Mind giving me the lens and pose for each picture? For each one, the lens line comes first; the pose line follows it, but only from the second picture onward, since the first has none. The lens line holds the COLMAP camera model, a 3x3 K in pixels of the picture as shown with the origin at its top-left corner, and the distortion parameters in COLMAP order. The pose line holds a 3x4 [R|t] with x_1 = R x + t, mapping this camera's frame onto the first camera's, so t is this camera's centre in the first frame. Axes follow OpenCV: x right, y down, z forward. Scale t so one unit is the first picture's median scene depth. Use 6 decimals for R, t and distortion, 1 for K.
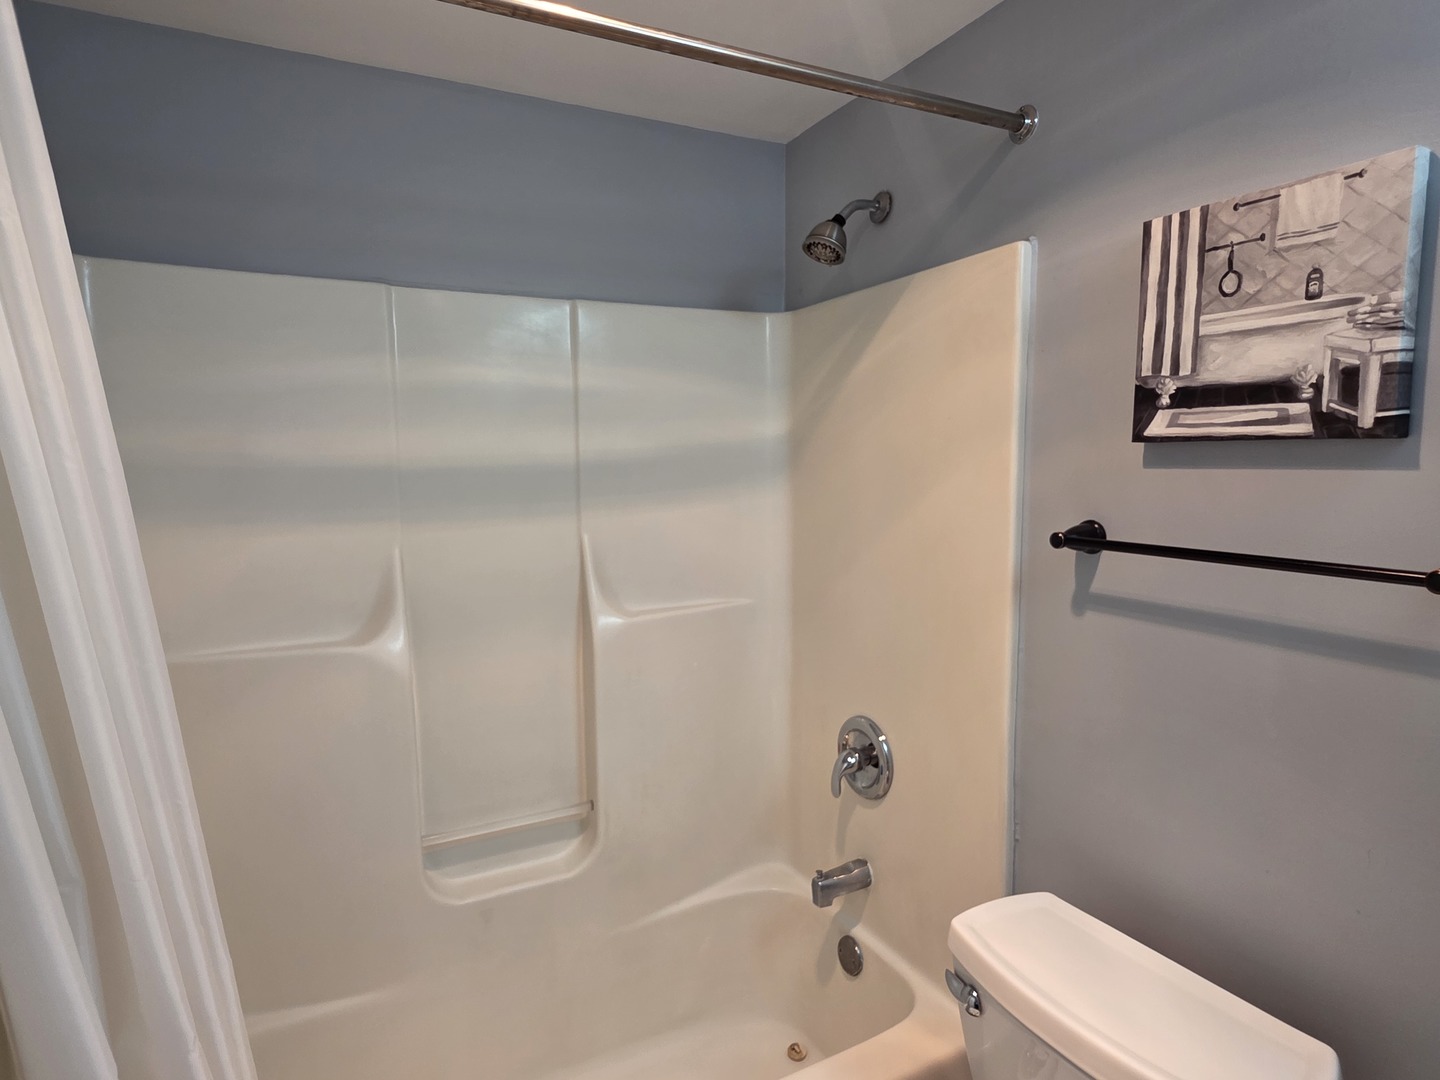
lens RADIAL K [[782.3, 0, 720.4], [0, 782.3, 541.1], [0, 0, 1]] dist [0.001205, -0.001645]
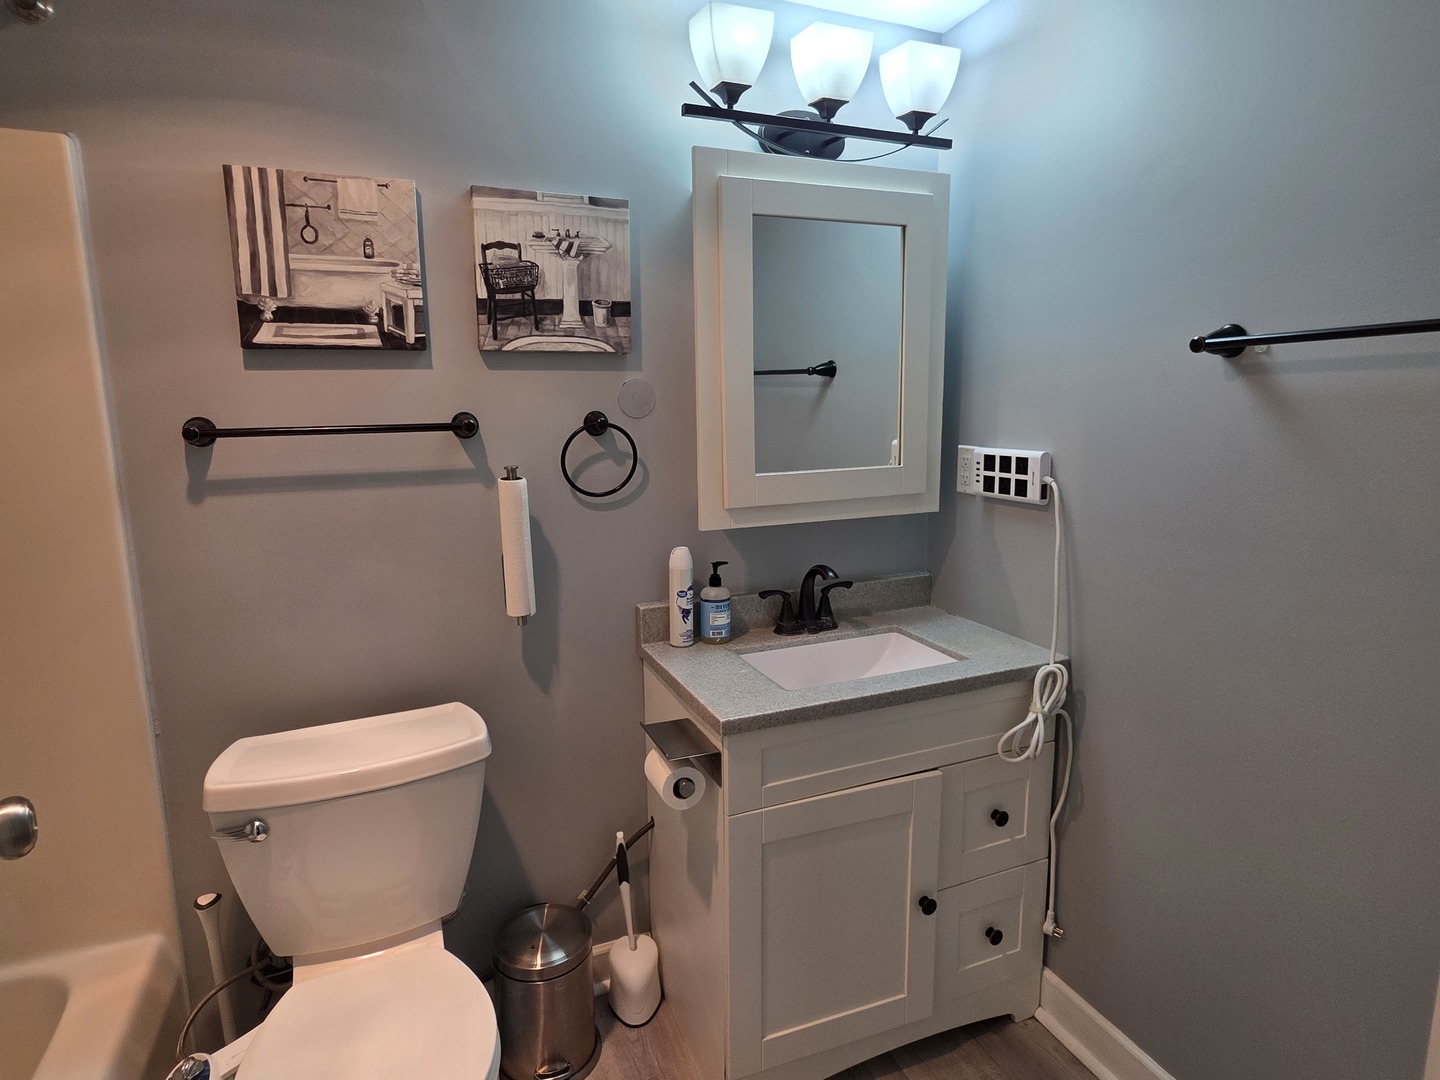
lens RADIAL K [[782.3, 0, 719.7], [0, 782.3, 537.9], [0, 0, 1]] dist [0.001205, -0.001645]
pose [[0.089199, -0.185847, 0.978522, -0.766552], [0.117788, 0.977512, 0.174918, 0.044978], [-0.989024, 0.099656, 0.109084, 0.173551]]
